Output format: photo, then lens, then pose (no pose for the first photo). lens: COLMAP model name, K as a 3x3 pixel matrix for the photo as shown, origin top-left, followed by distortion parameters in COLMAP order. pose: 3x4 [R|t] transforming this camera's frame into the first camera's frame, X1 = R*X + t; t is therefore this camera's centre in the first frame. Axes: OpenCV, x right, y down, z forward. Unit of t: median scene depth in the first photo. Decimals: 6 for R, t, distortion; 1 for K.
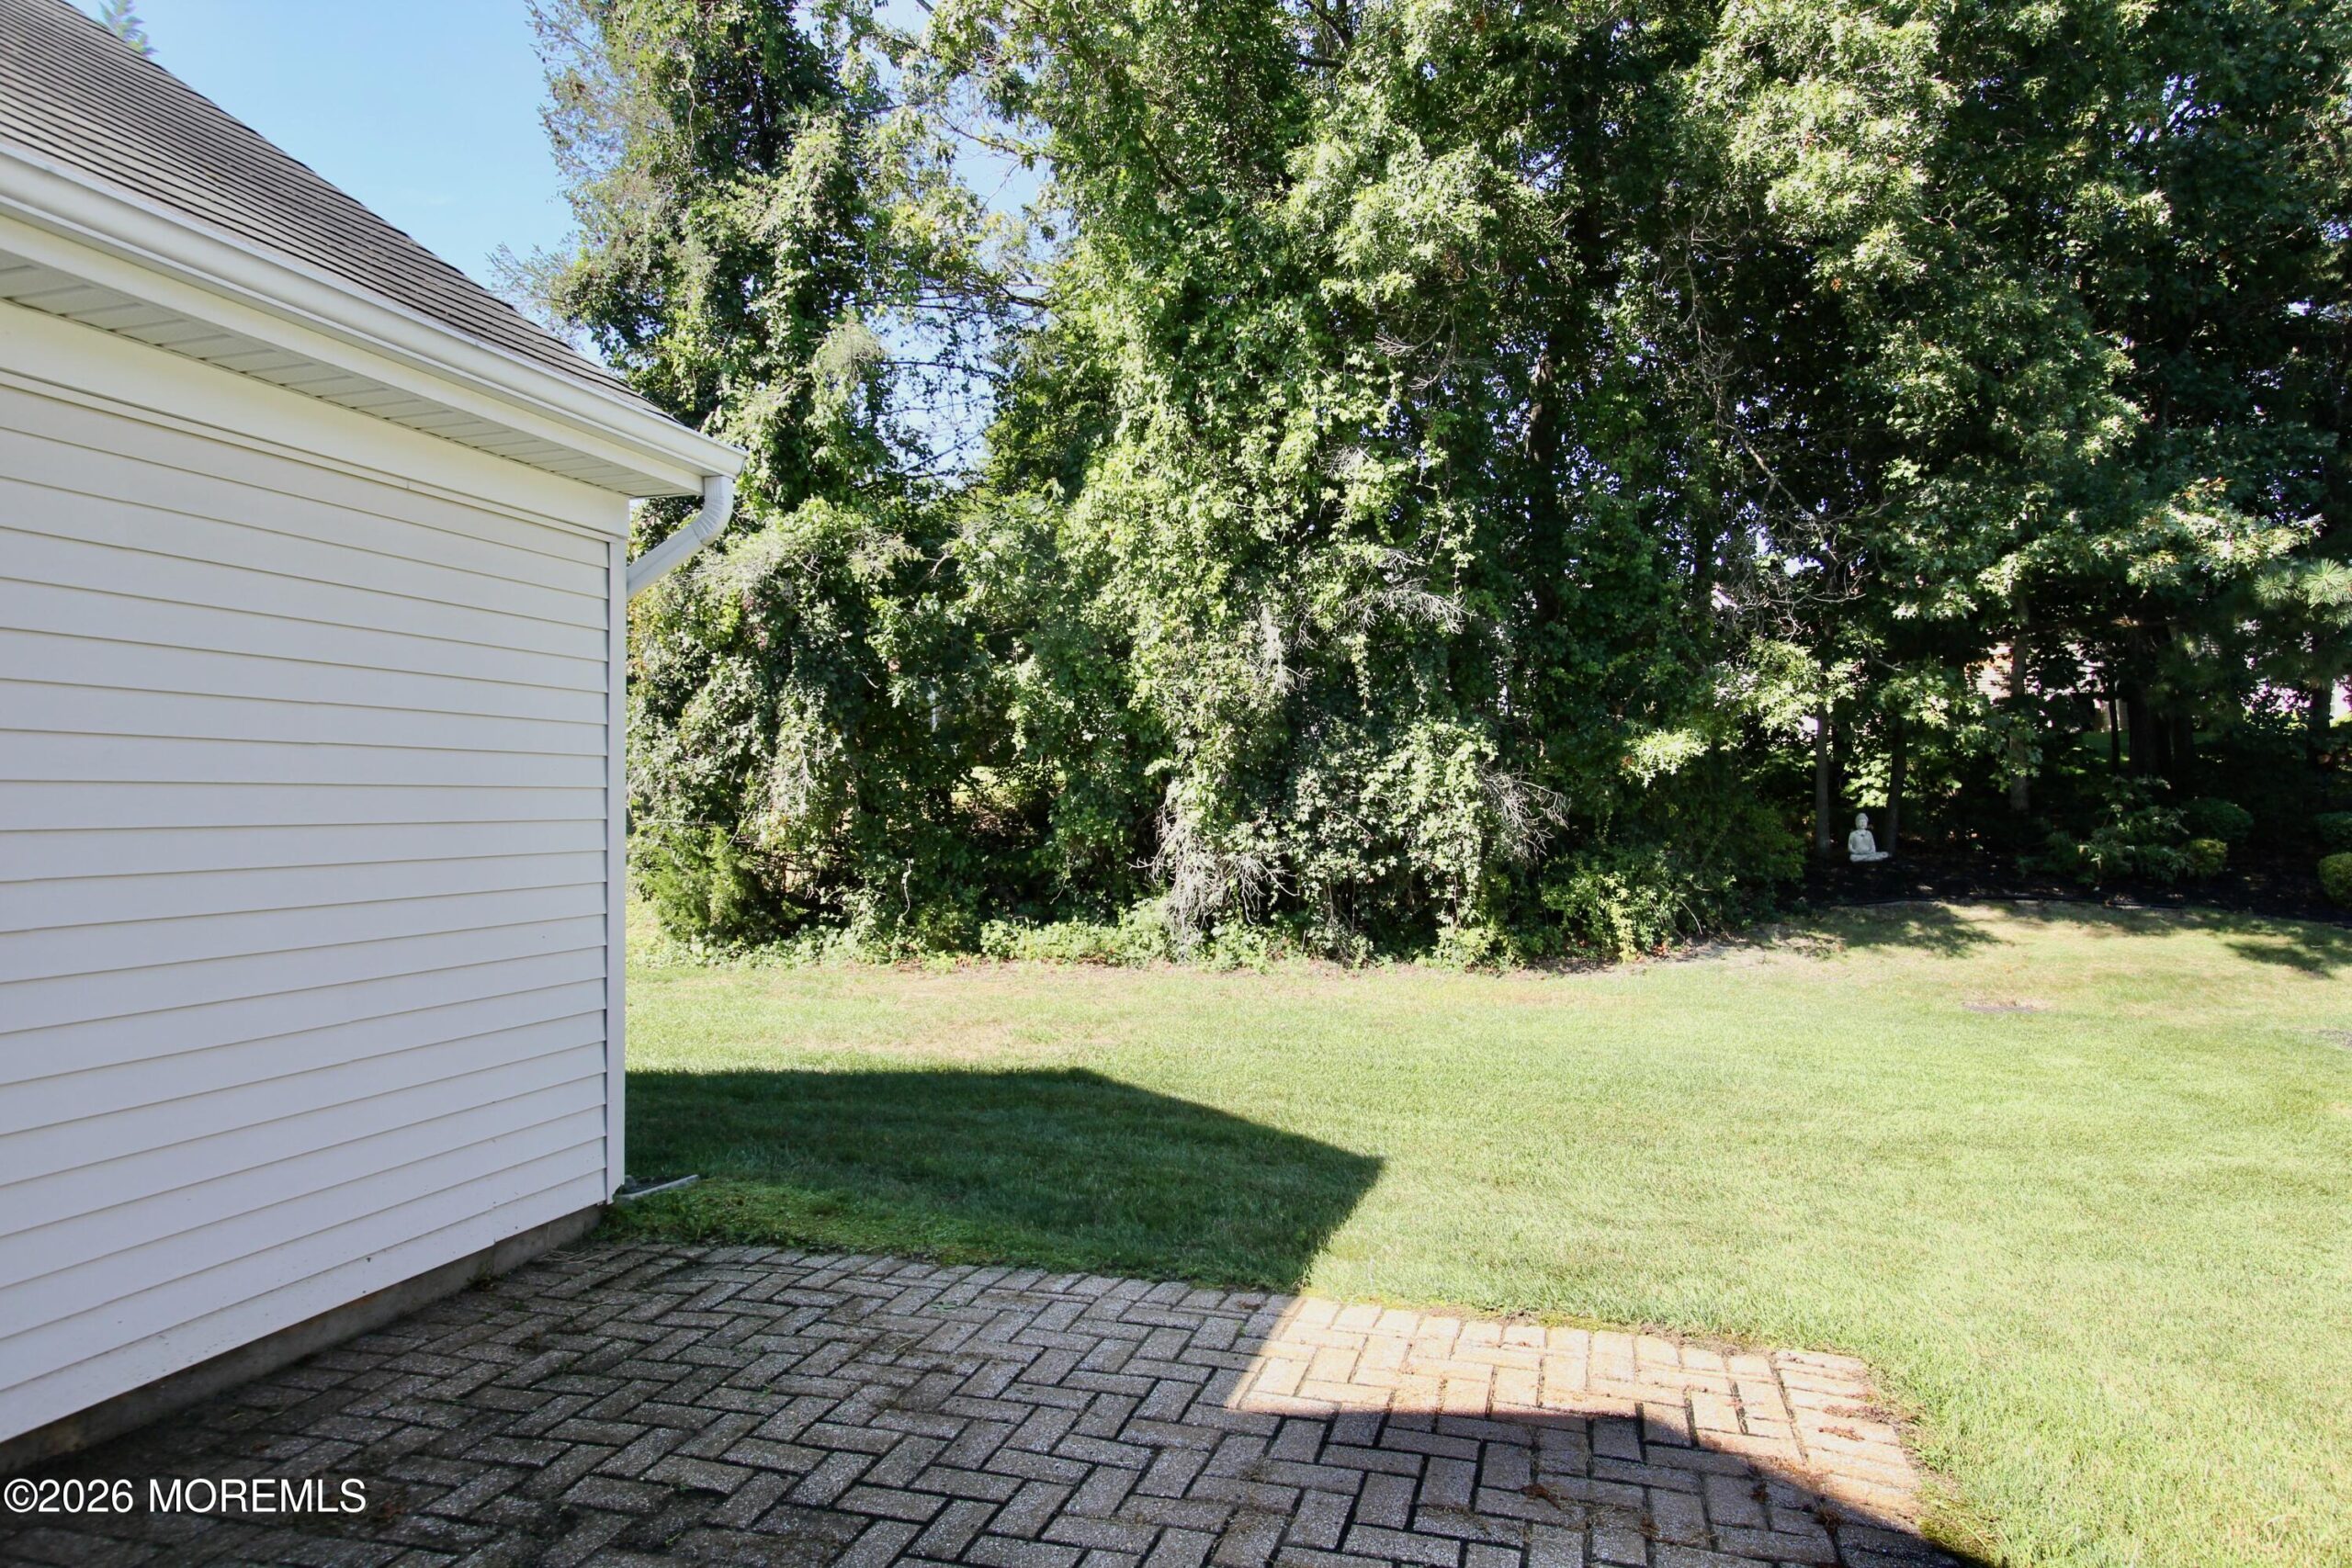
lens RADIAL K [[1426.5, 0, 1181.8], [0, 1426.5, 784.7], [0, 0, 1]] dist [-0.000636, 0.003354]
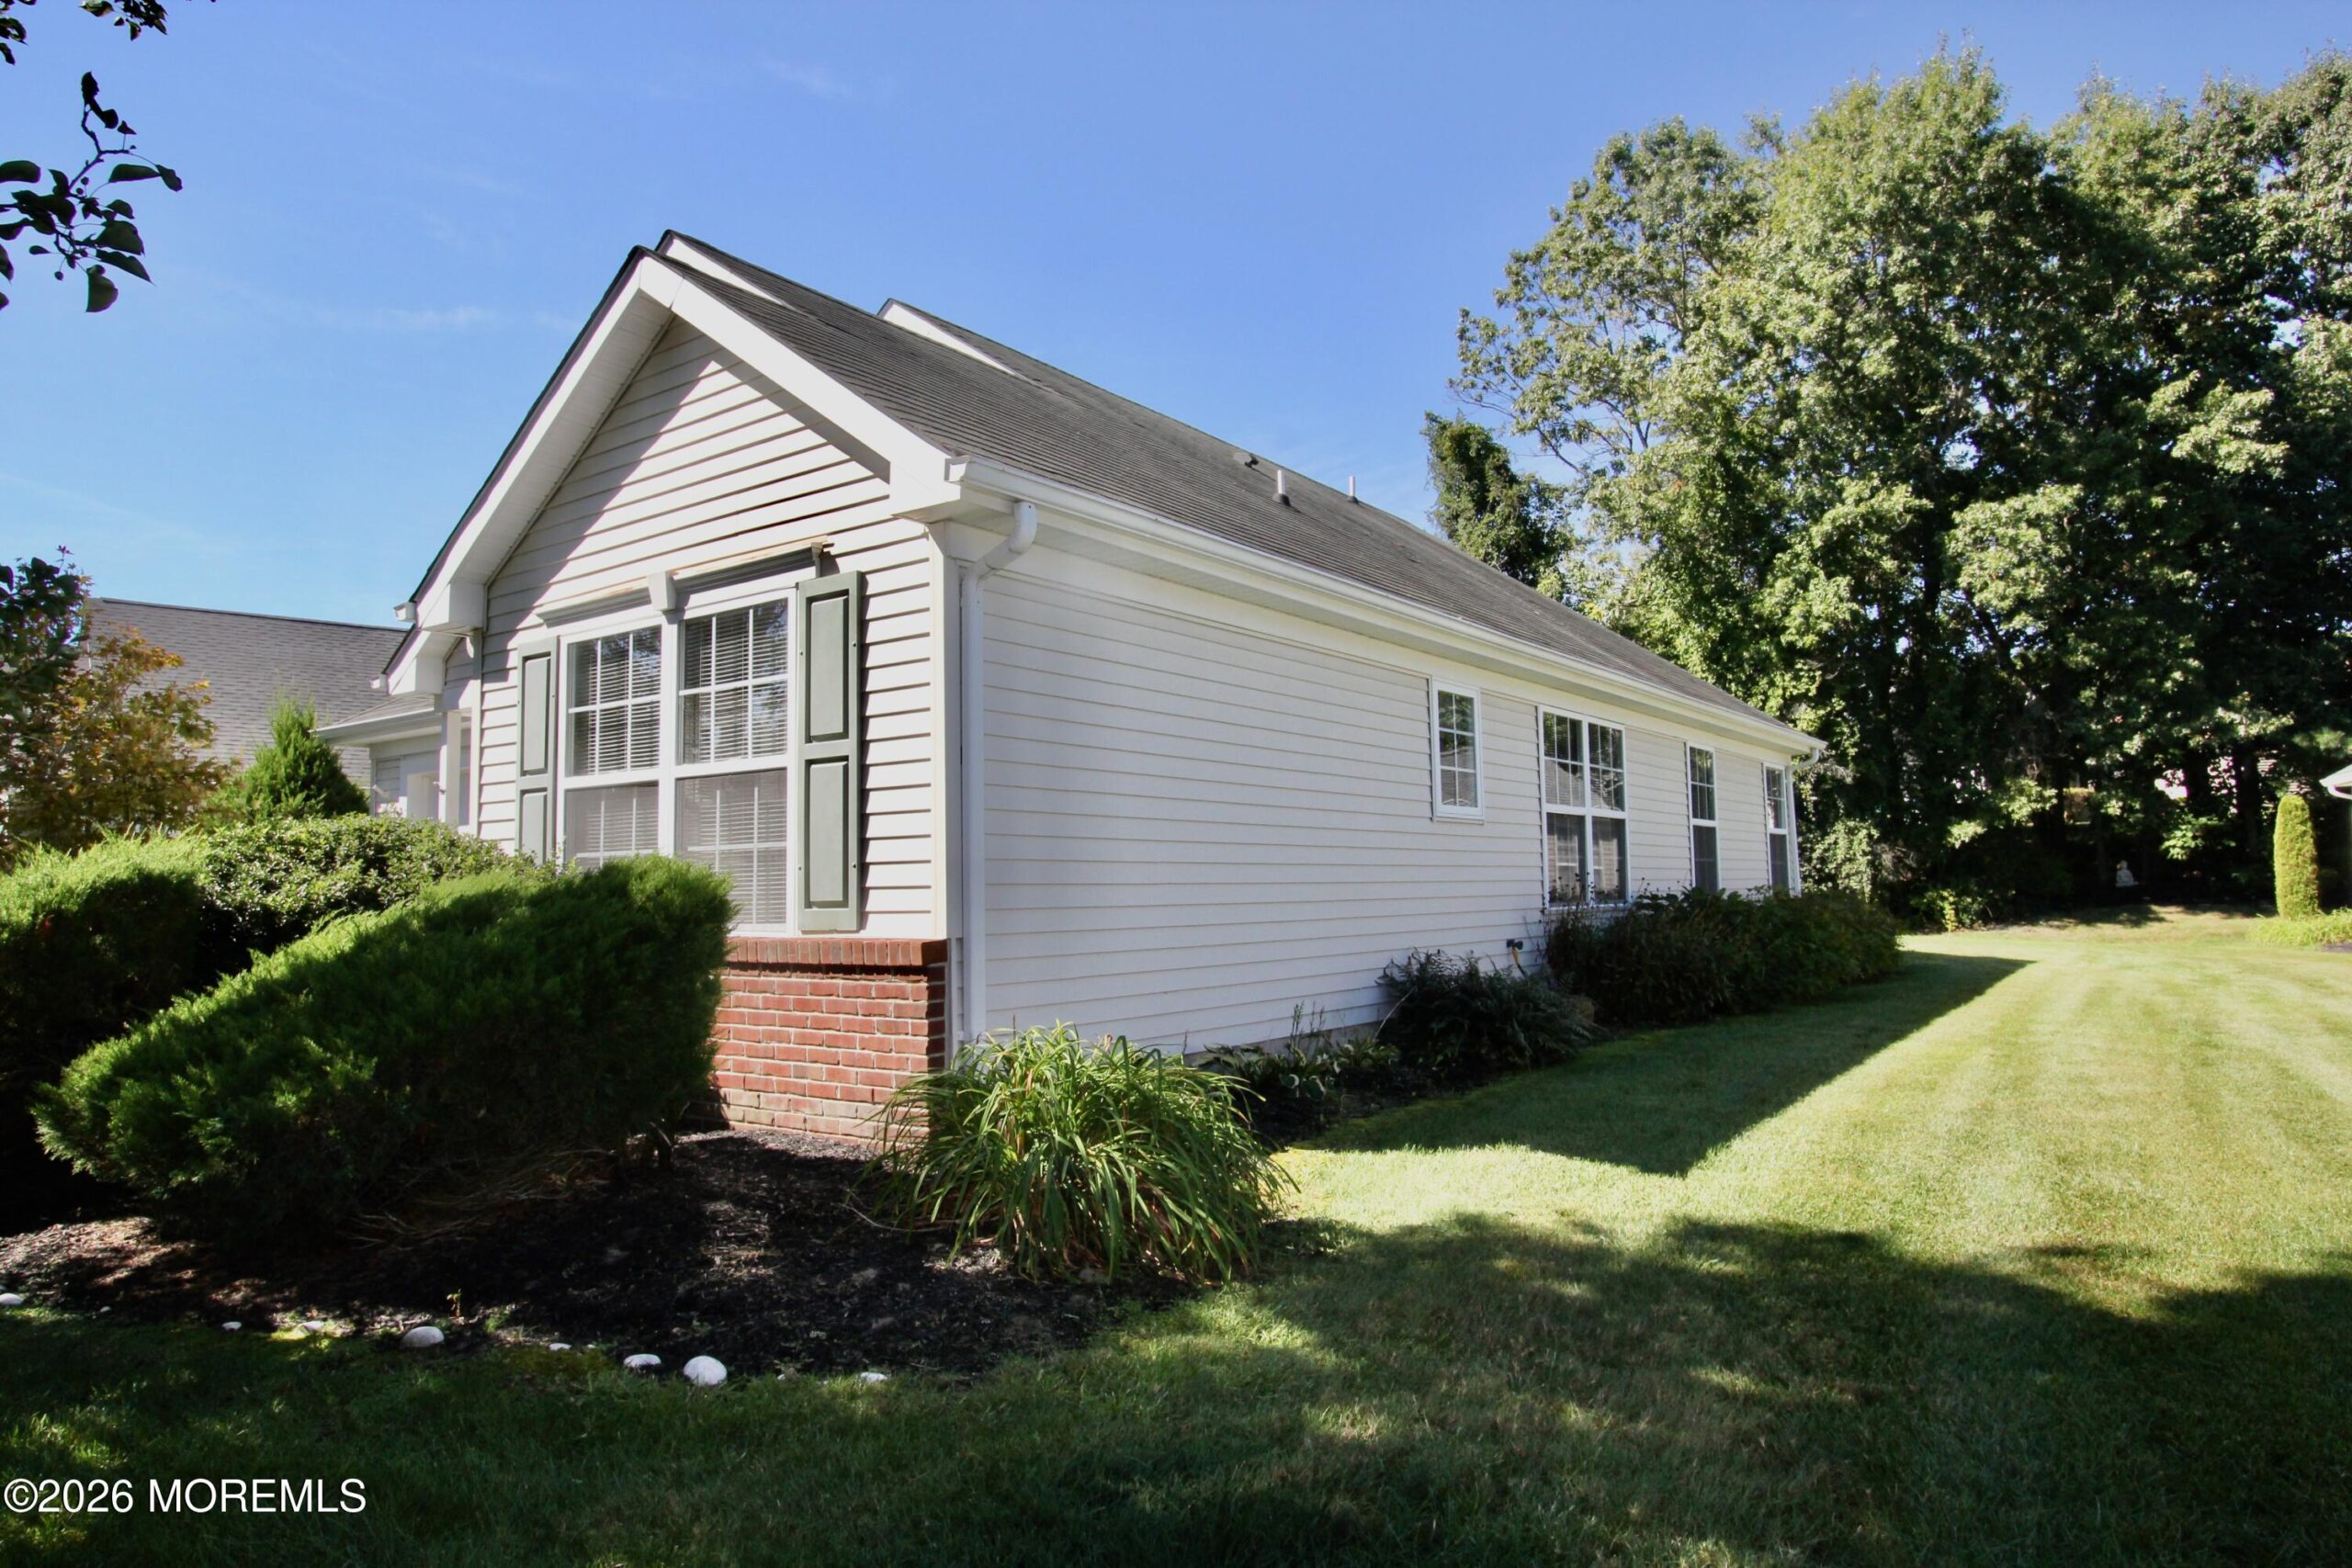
lens RADIAL K [[1426.8, 0, 1211.0], [0, 1426.8, 784.6], [0, 0, 1]] dist [-0.002391, 0.004797]
pose [[0.931132, -0.040377, -0.362439, 0.063068], [0.019846, 0.997989, -0.060195, 0.013094], [0.364141, 0.048856, 0.930061, -1.459304]]
